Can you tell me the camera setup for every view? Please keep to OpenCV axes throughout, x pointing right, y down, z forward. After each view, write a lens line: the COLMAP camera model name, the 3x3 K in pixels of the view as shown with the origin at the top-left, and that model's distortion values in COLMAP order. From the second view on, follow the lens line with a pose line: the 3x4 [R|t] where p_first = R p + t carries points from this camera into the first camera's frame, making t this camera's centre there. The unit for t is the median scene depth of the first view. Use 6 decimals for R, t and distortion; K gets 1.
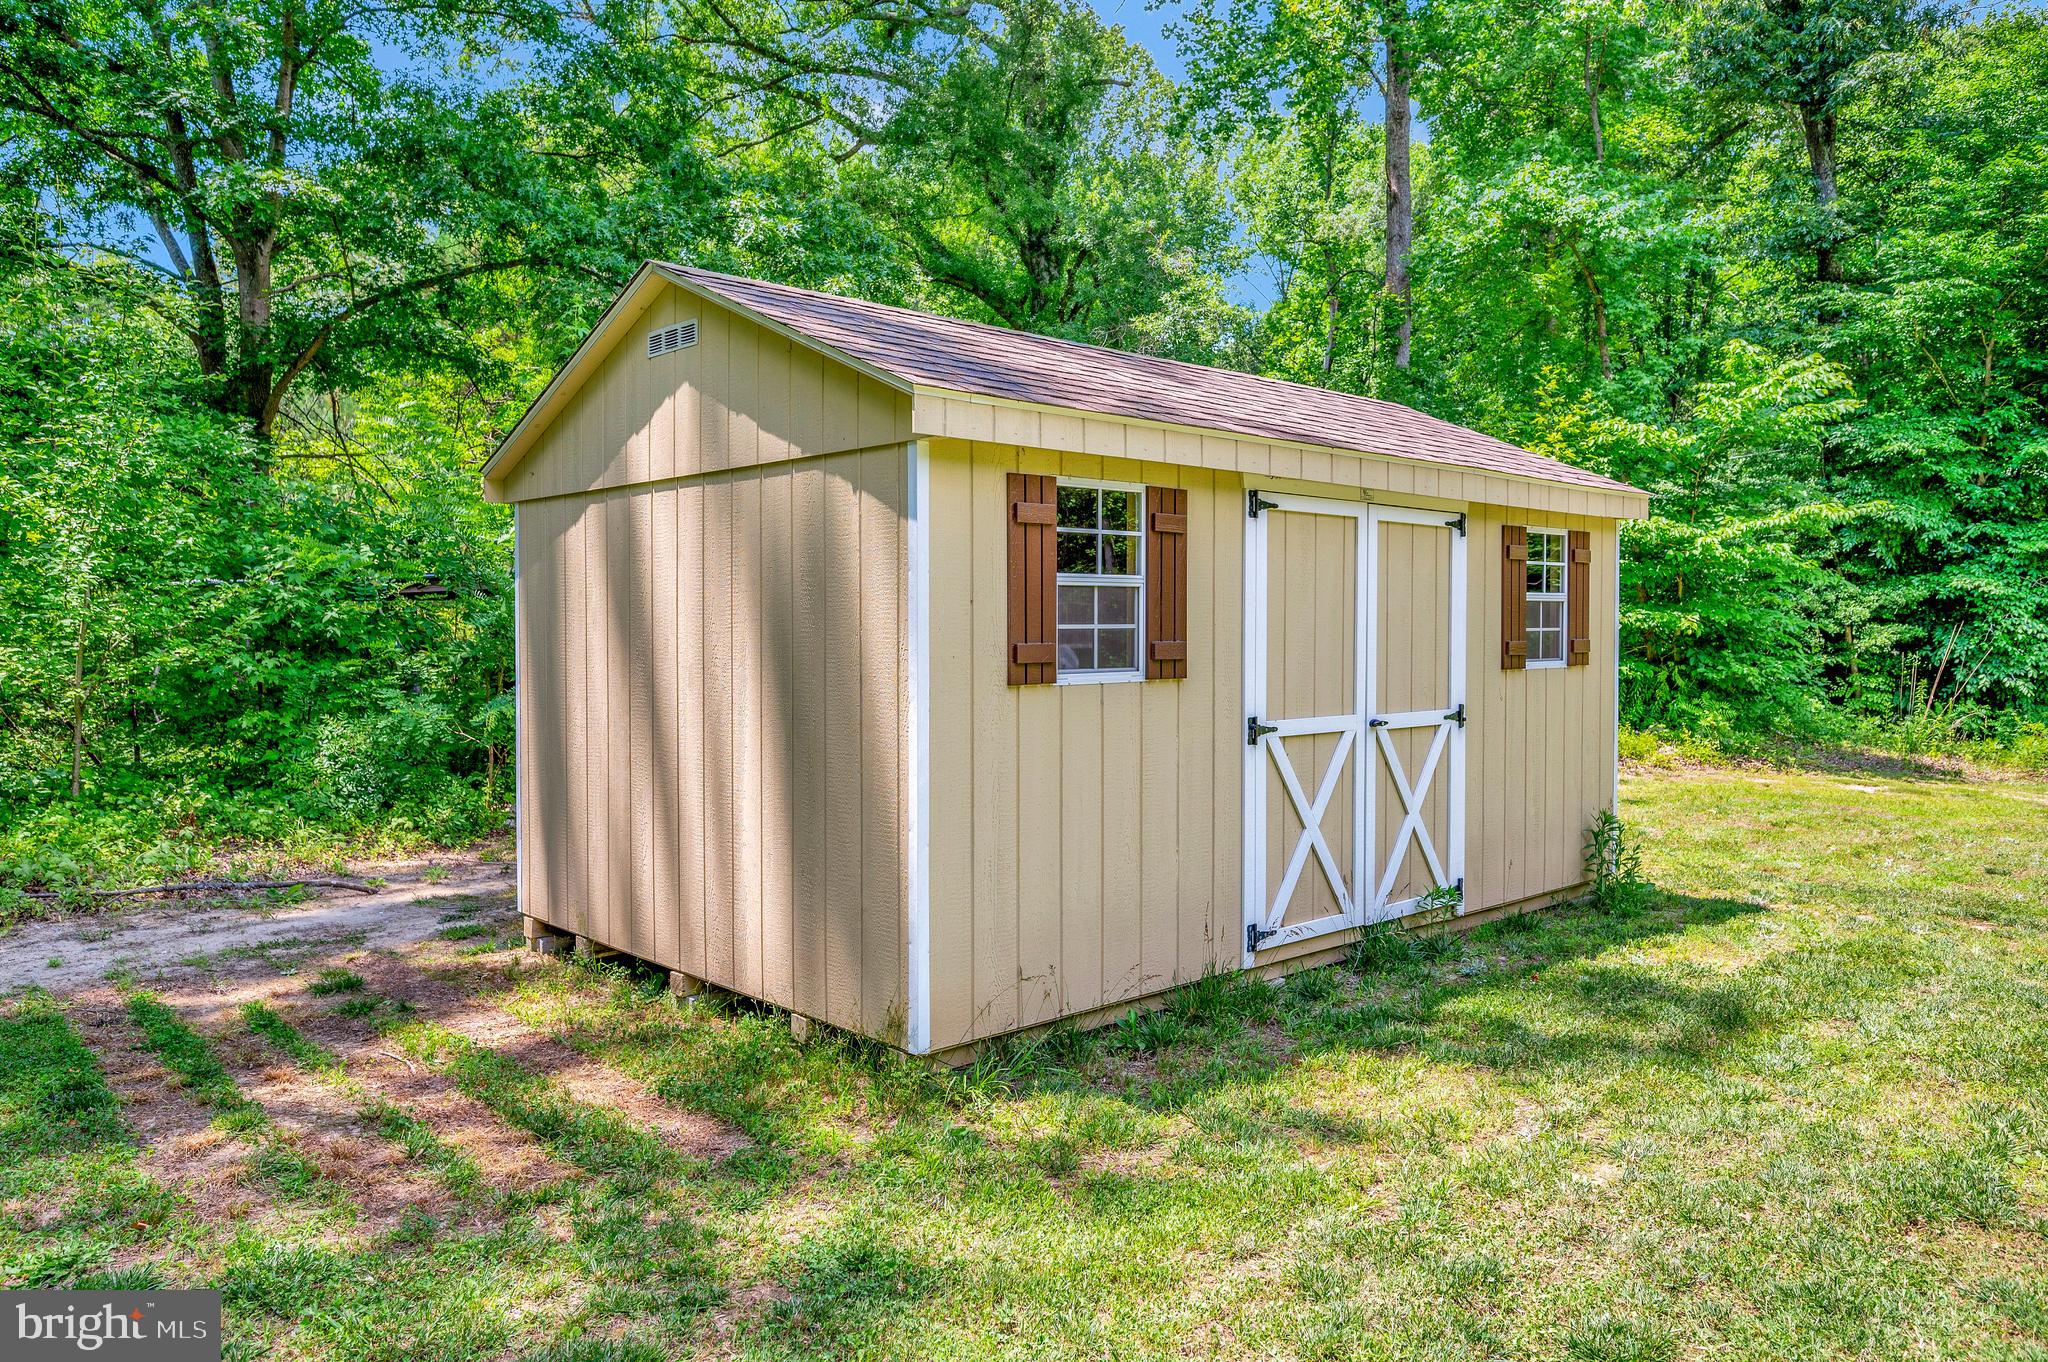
lens RADIAL K [[1395.6, 0, 1024.0], [0, 1395.6, 681.0], [0, 0, 1]] dist [-0.001111, -0.000450]
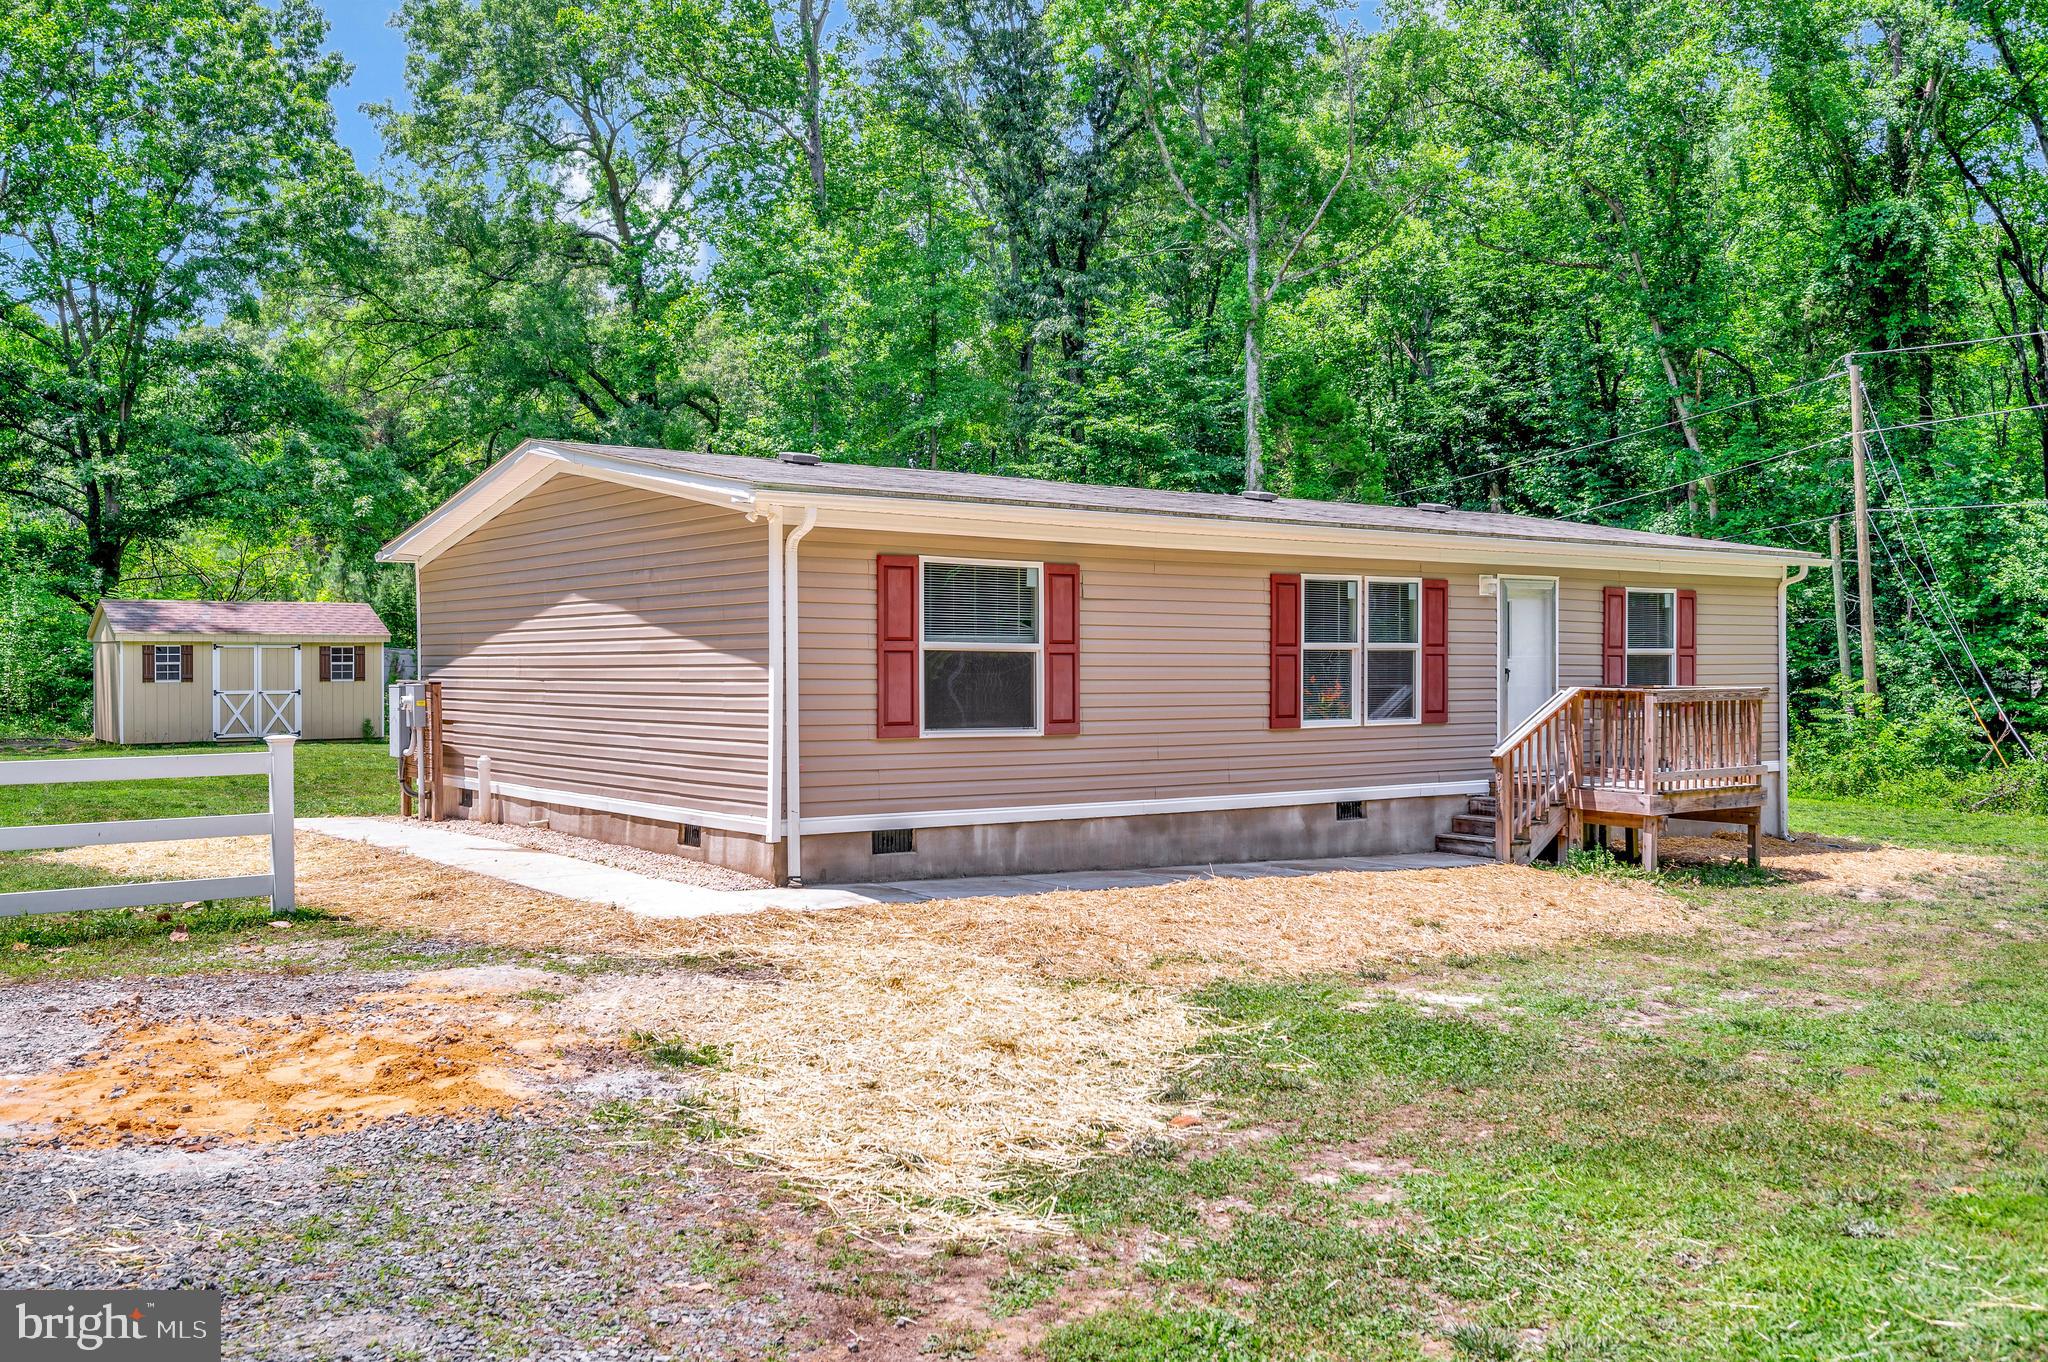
lens RADIAL K [[1797.0, 0, 1024.0], [0, 1797.0, 681.0], [0, 0, 1]] dist [-0.004812, 0.001717]
pose [[0.992343, 0.002726, -0.123483, 3.189717], [-0.005711, 0.999700, -0.023832, 0.109967], [0.123381, 0.024355, 0.992060, -4.168835]]
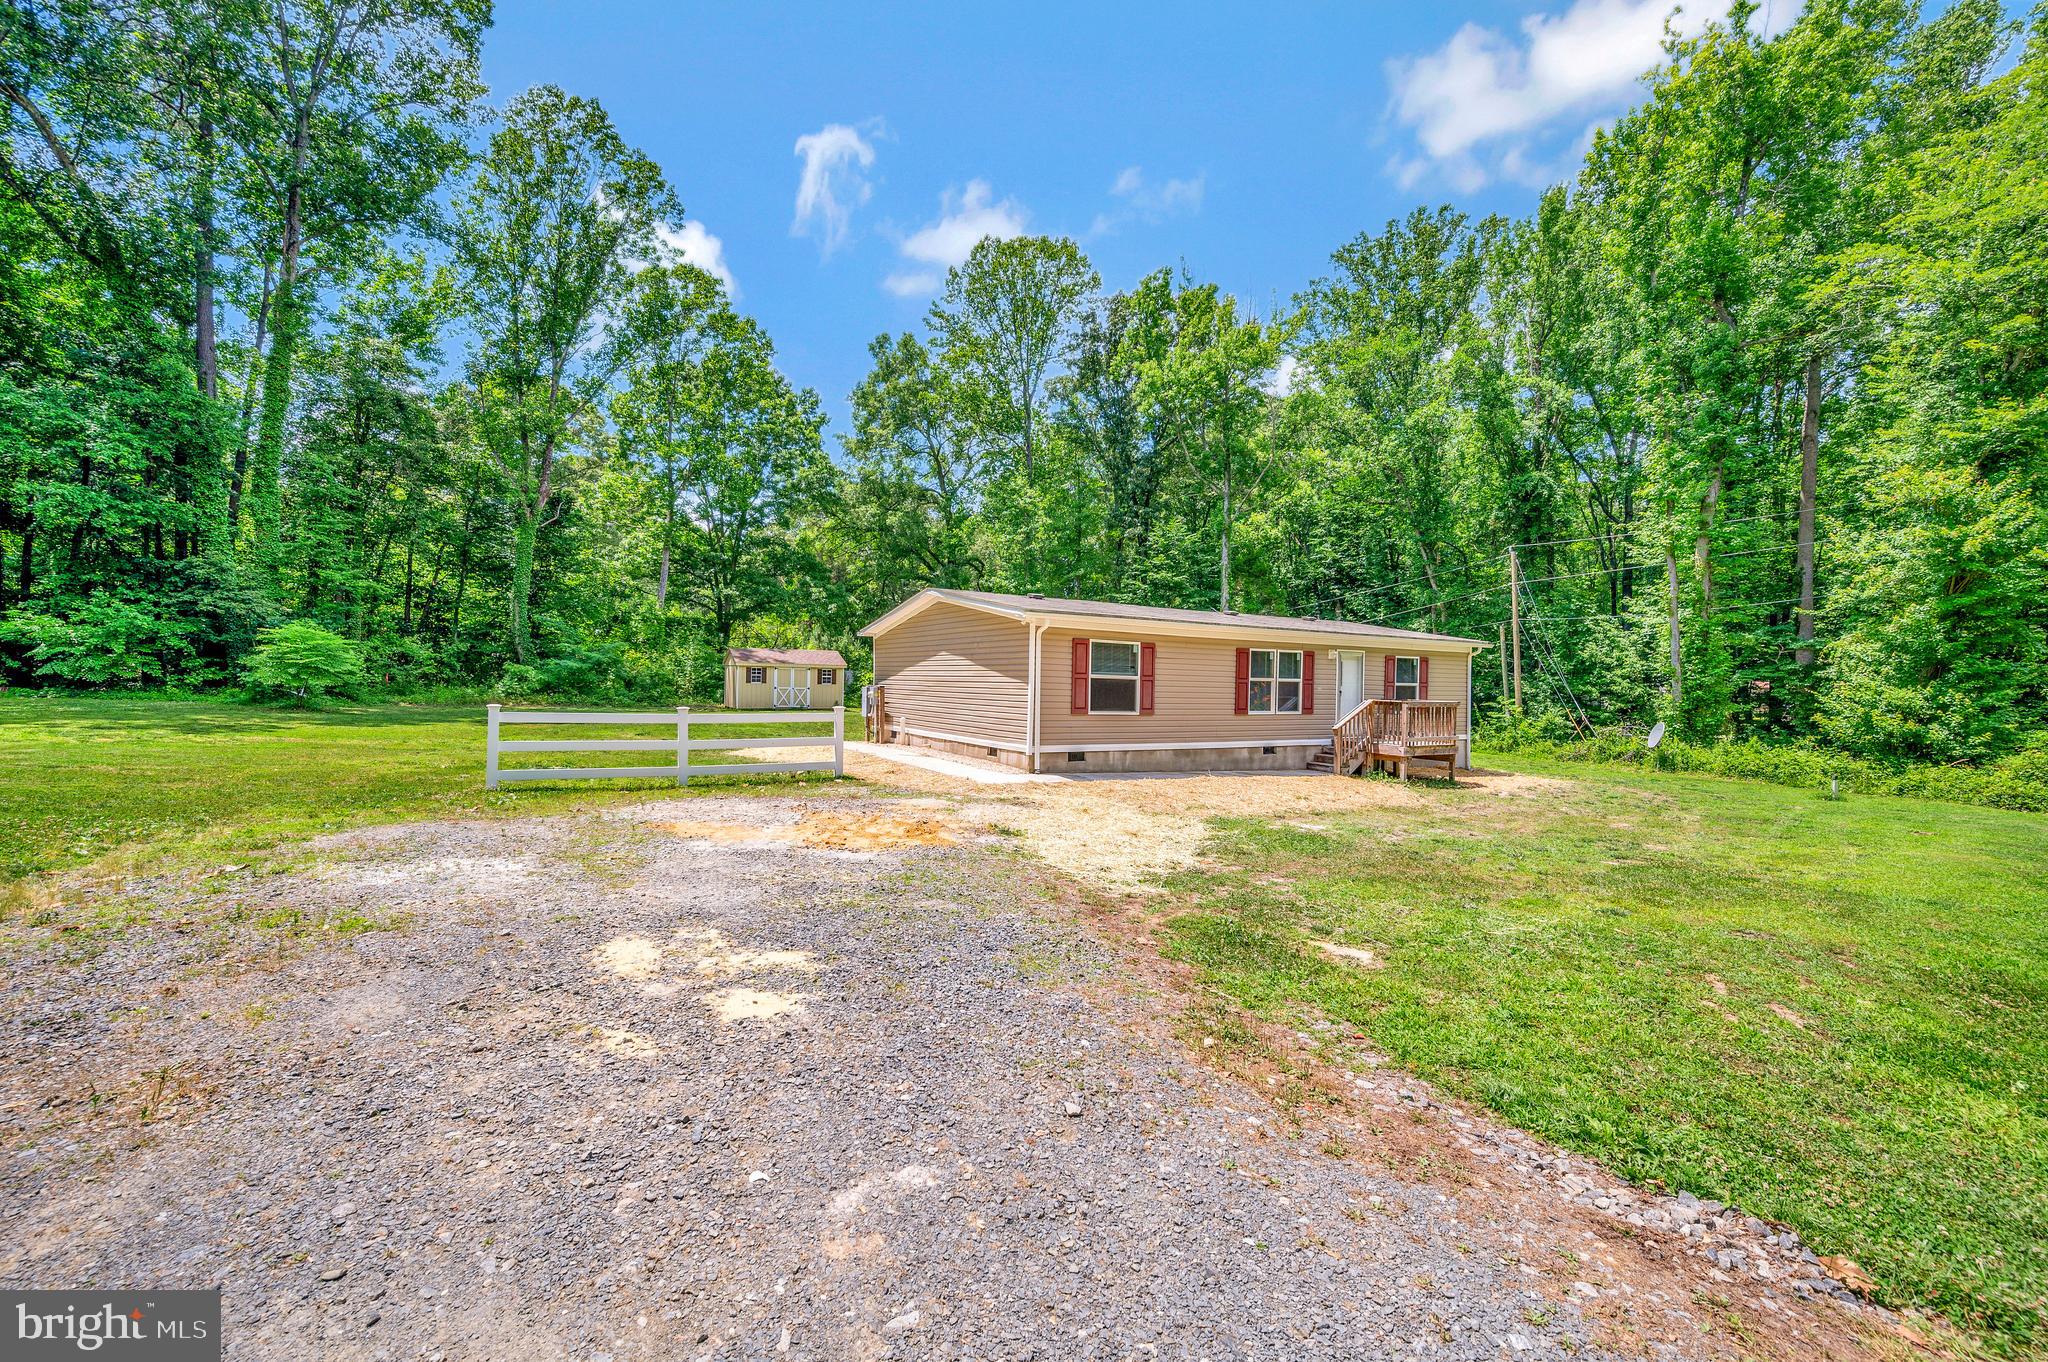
lens RADIAL K [[829.3, 0, 1024.0], [0, 829.3, 681.0], [0, 0, 1]] dist [0.000153, -0.000119]
pose [[0.973671, 0.022560, -0.226837, 3.162215], [-0.030523, 0.999033, -0.031657, 0.113332], [0.225903, 0.037748, 0.973418, -4.432887]]
